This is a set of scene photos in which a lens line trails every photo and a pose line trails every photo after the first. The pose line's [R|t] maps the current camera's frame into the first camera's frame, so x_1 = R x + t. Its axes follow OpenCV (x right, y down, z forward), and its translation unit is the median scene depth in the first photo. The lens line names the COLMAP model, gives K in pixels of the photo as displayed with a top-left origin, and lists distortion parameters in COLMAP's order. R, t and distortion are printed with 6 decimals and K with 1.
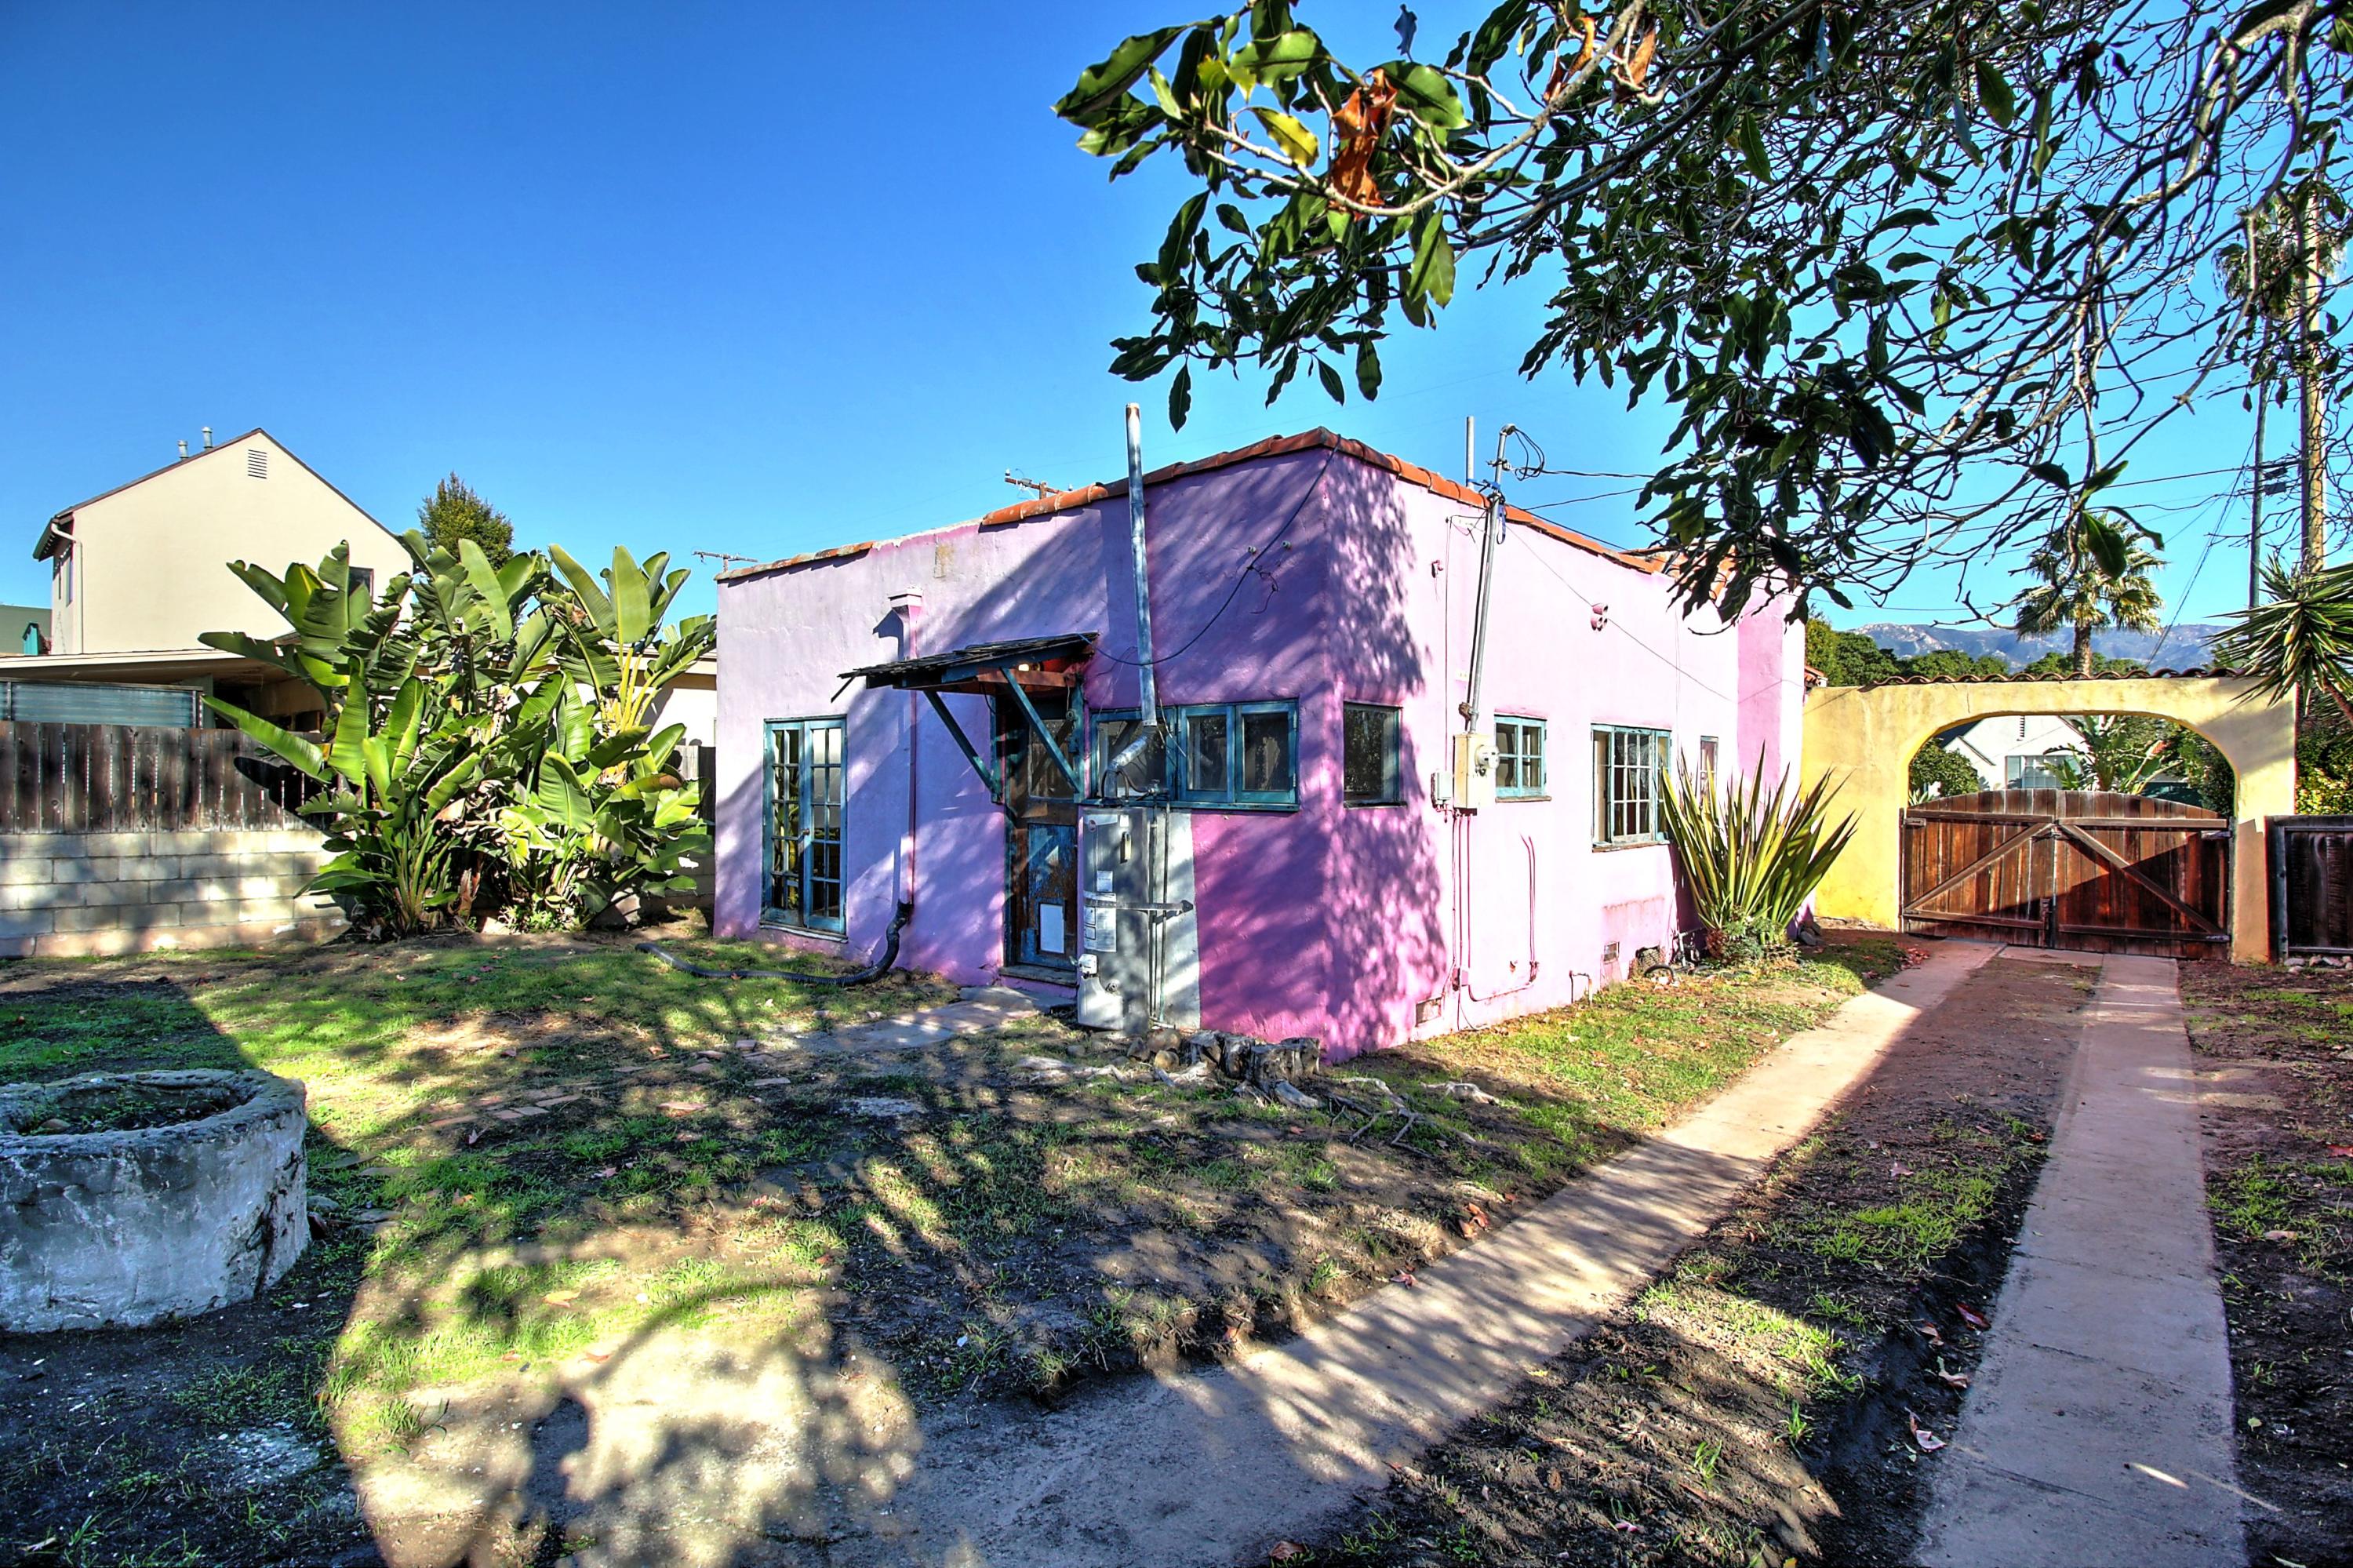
lens RADIAL K [[1107.3, 0, 1180.3], [0, 1107.3, 768.8], [0, 0, 1]] dist [-0.019495, -0.000150]
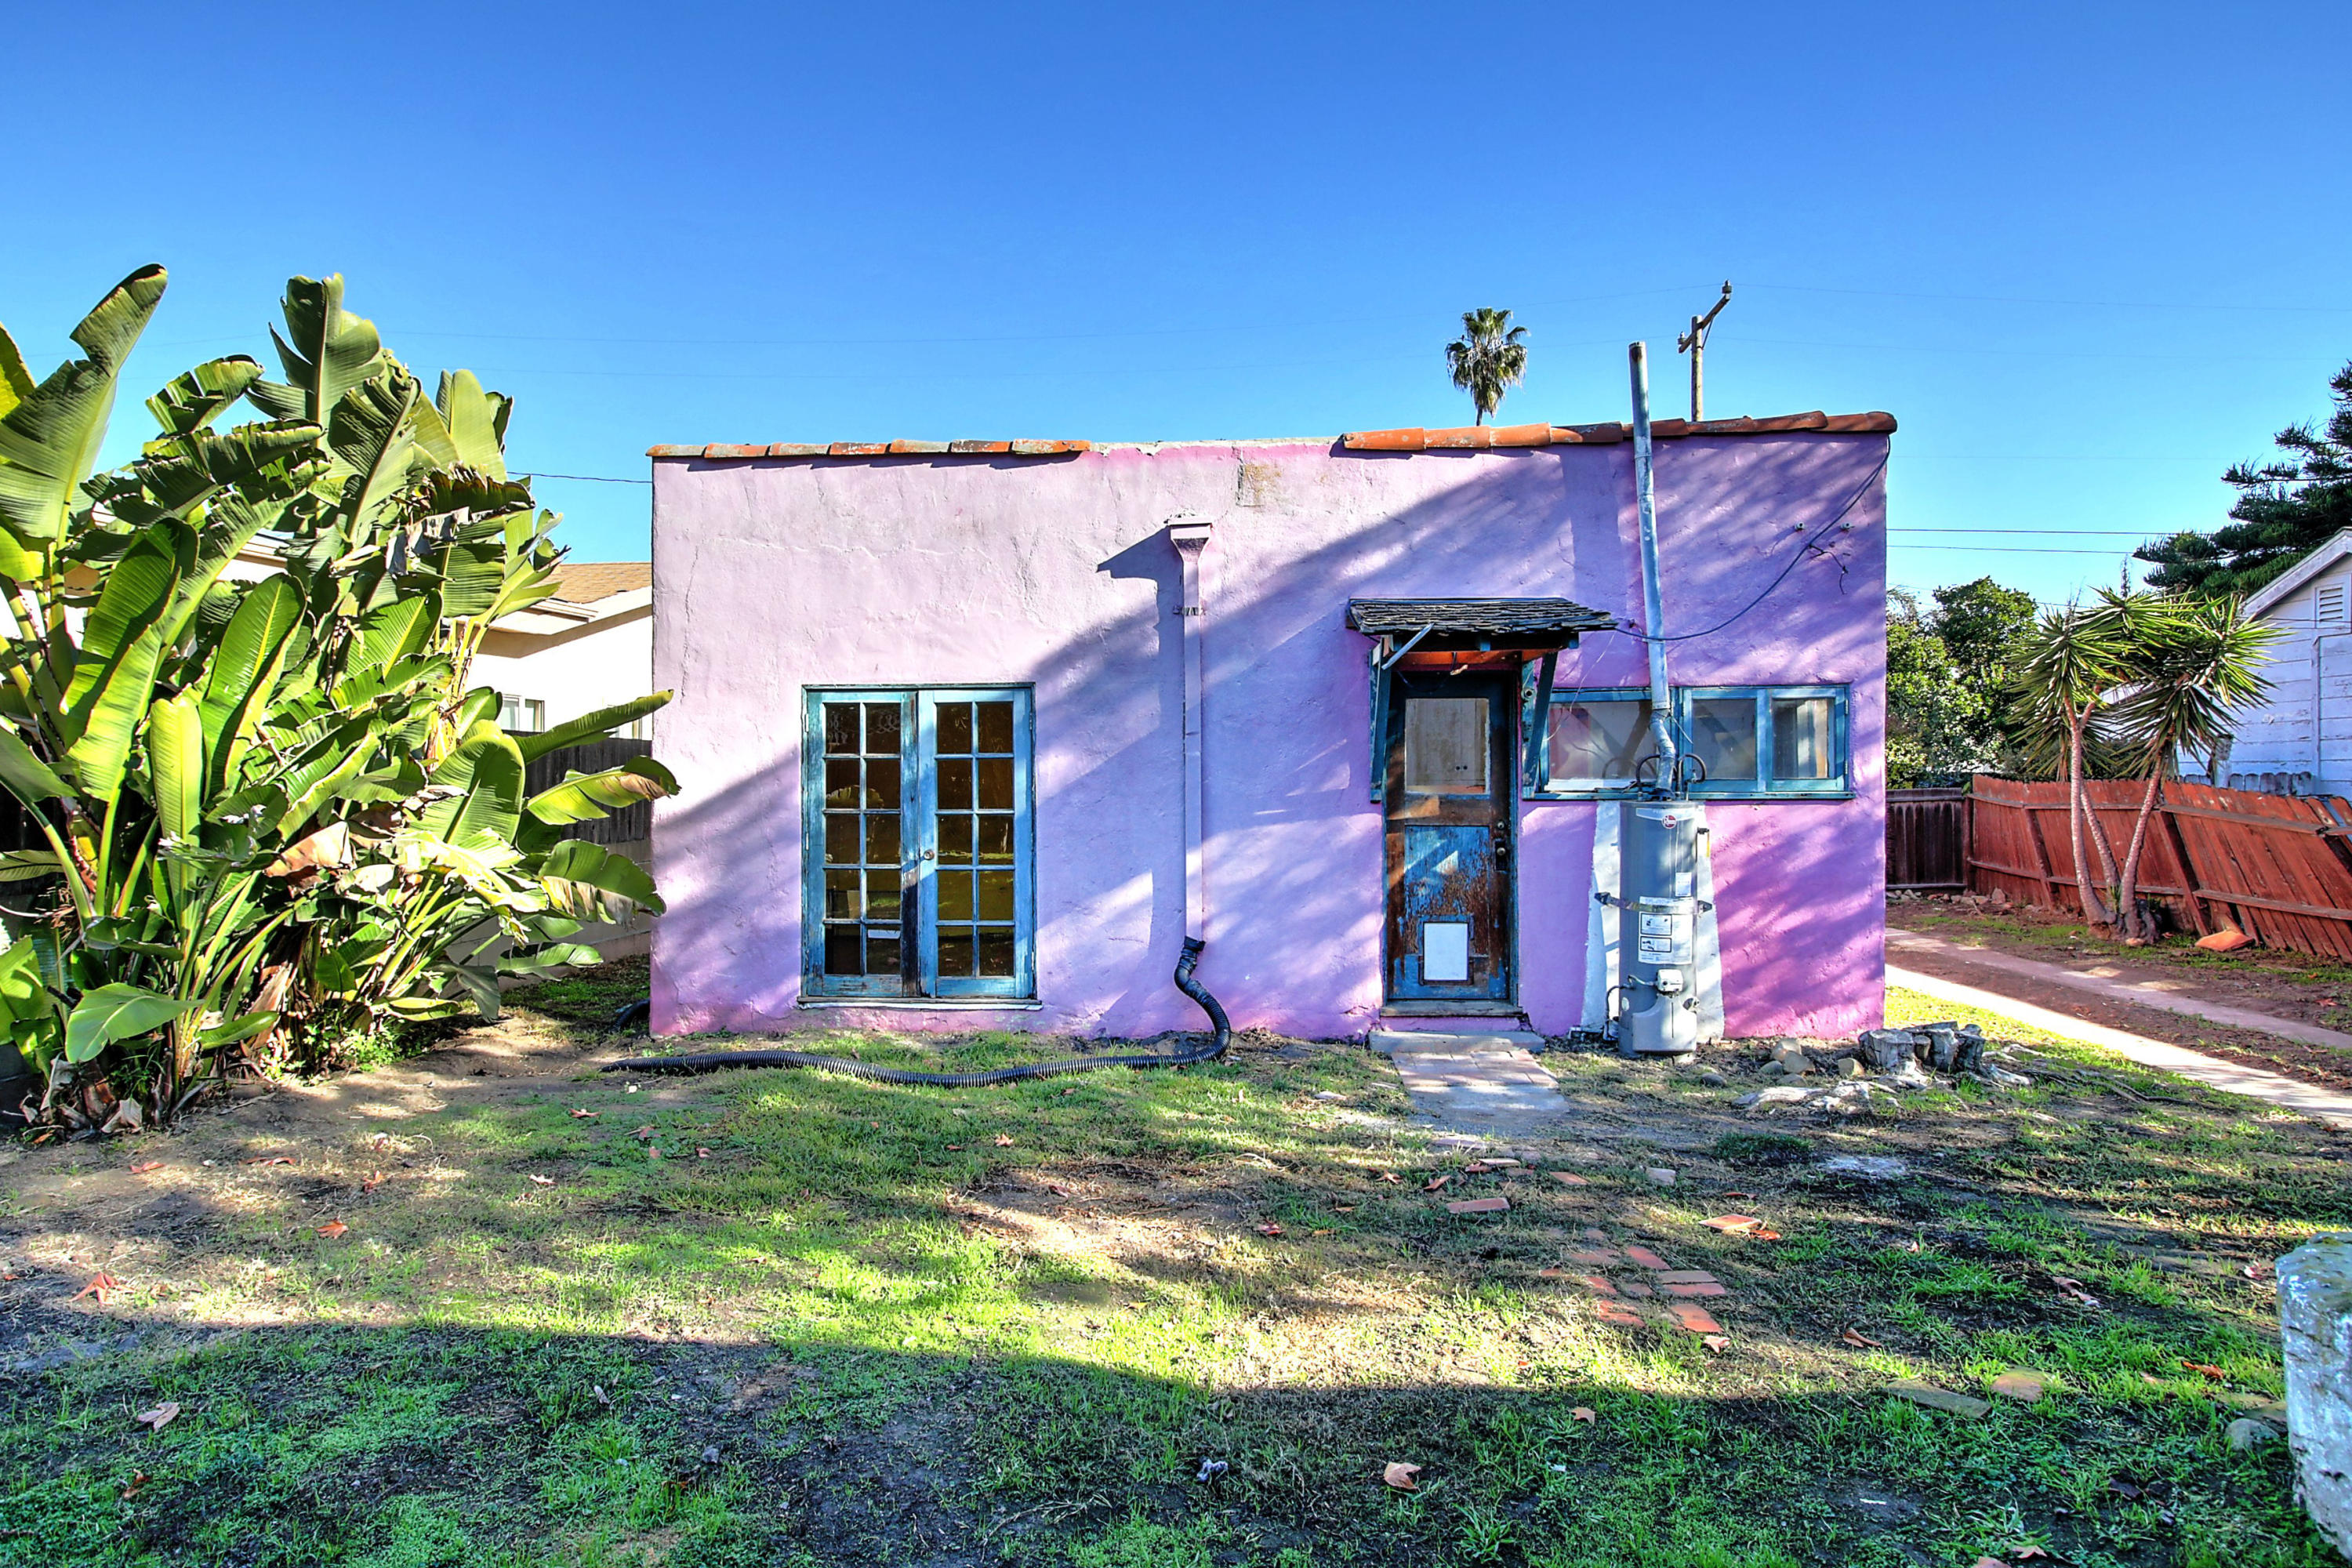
lens RADIAL K [[1204.5, 0, 1176.1], [0, 1204.5, 778.4], [0, 0, 1]] dist [-0.002453, -0.000308]
pose [[0.804238, -0.006659, 0.594269, -0.899785], [0.004077, 0.999976, 0.005687, 0.009622], [-0.594293, -0.002151, 0.804246, 0.439638]]
